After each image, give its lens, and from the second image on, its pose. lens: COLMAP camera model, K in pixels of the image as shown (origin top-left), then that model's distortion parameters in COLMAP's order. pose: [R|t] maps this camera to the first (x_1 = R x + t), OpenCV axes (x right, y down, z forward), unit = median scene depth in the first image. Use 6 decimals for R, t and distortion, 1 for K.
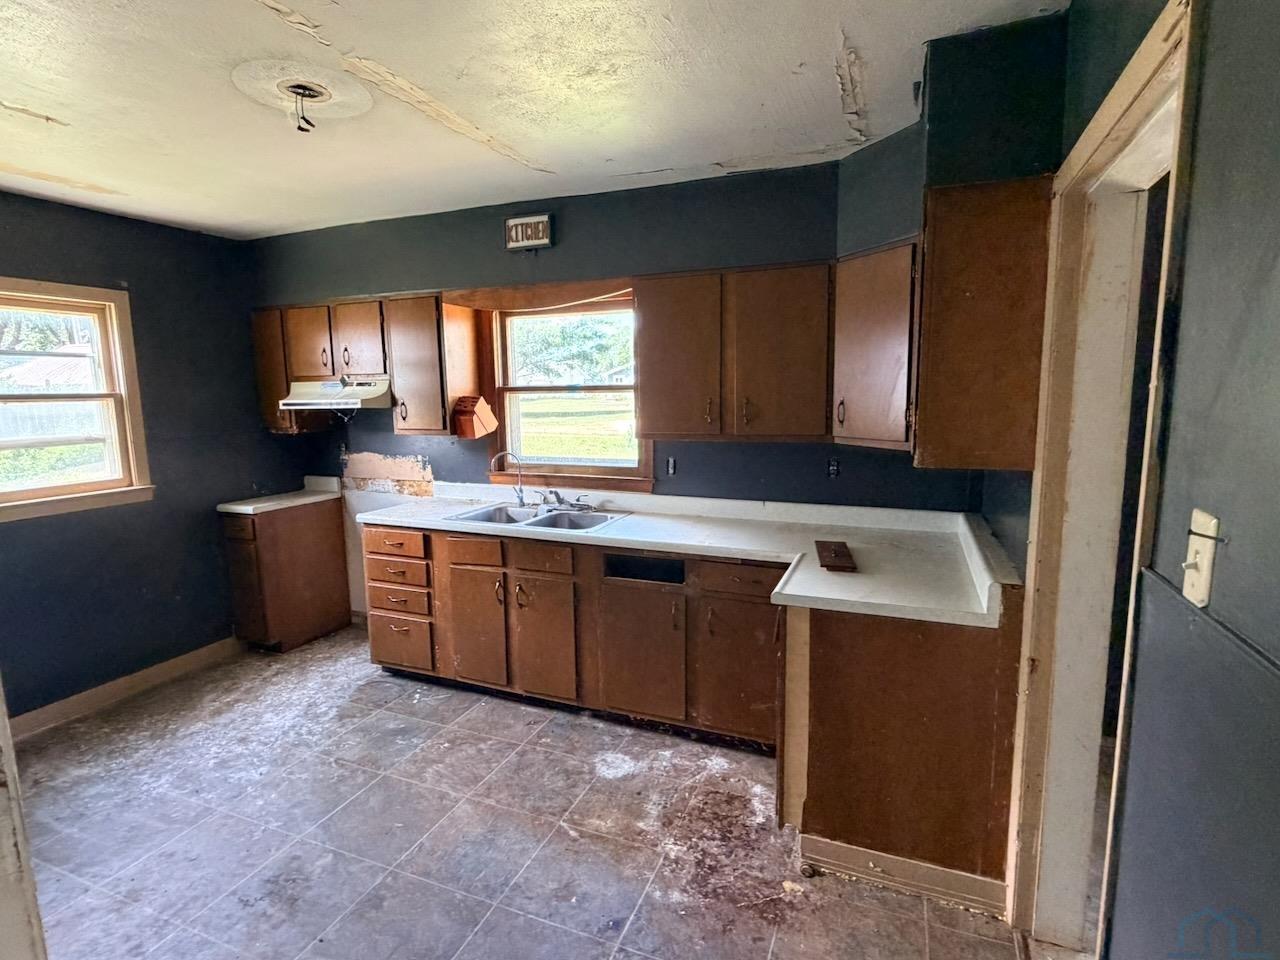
lens RADIAL K [[648.7, 0, 637.4], [0, 648.7, 483.1], [0, 0, 1]] dist [-0.002595, 0.000067]
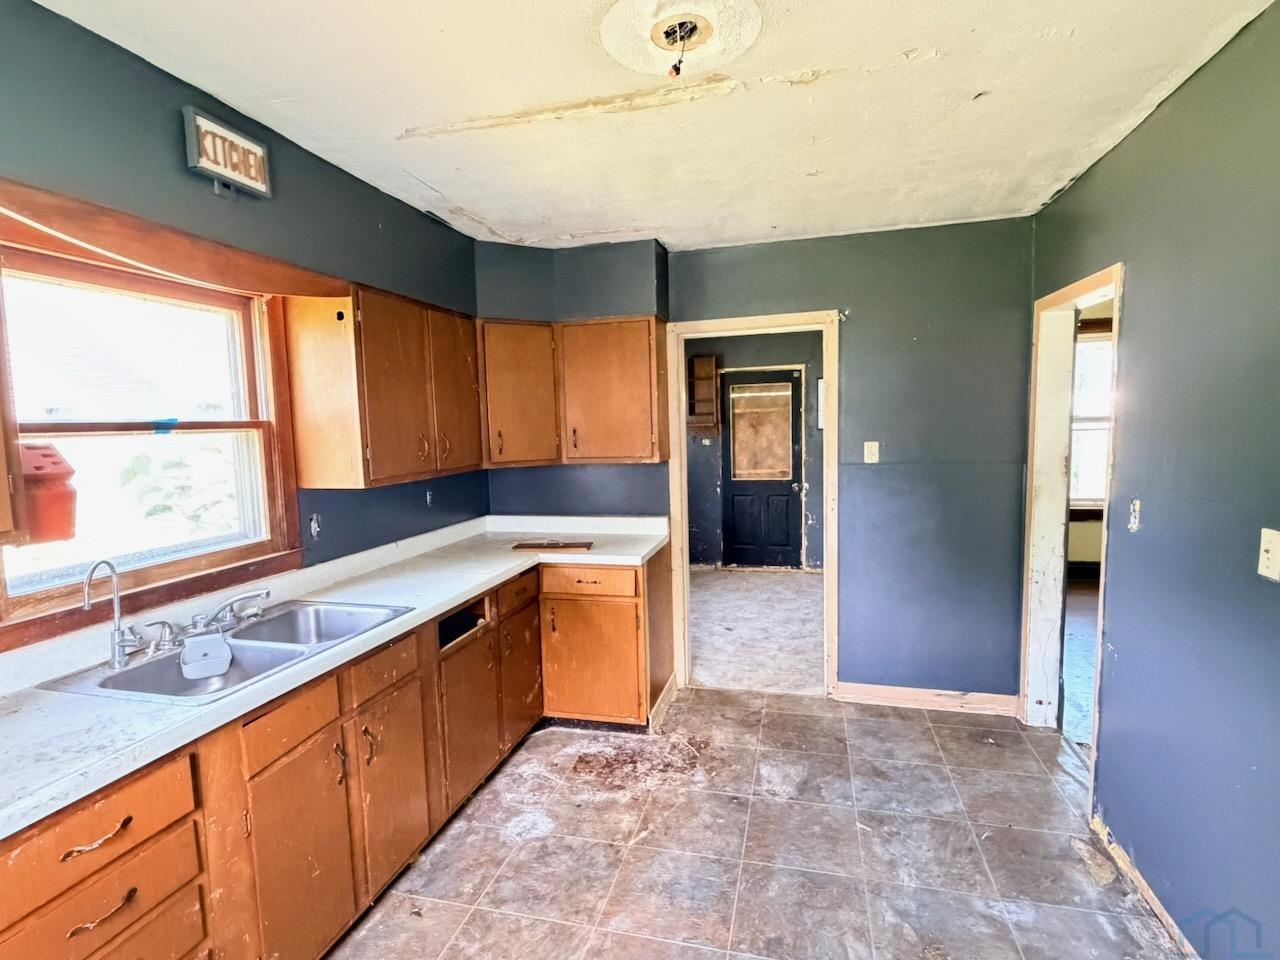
lens RADIAL K [[648.7, 0, 639.6], [0, 648.7, 481.6], [0, 0, 1]] dist [-0.002595, 0.000067]
pose [[-0.129328, -0.077079, 0.988602, -0.906312], [0.165957, 0.981230, 0.098215, -0.107216], [-0.977616, 0.176767, -0.114108, 0.843969]]
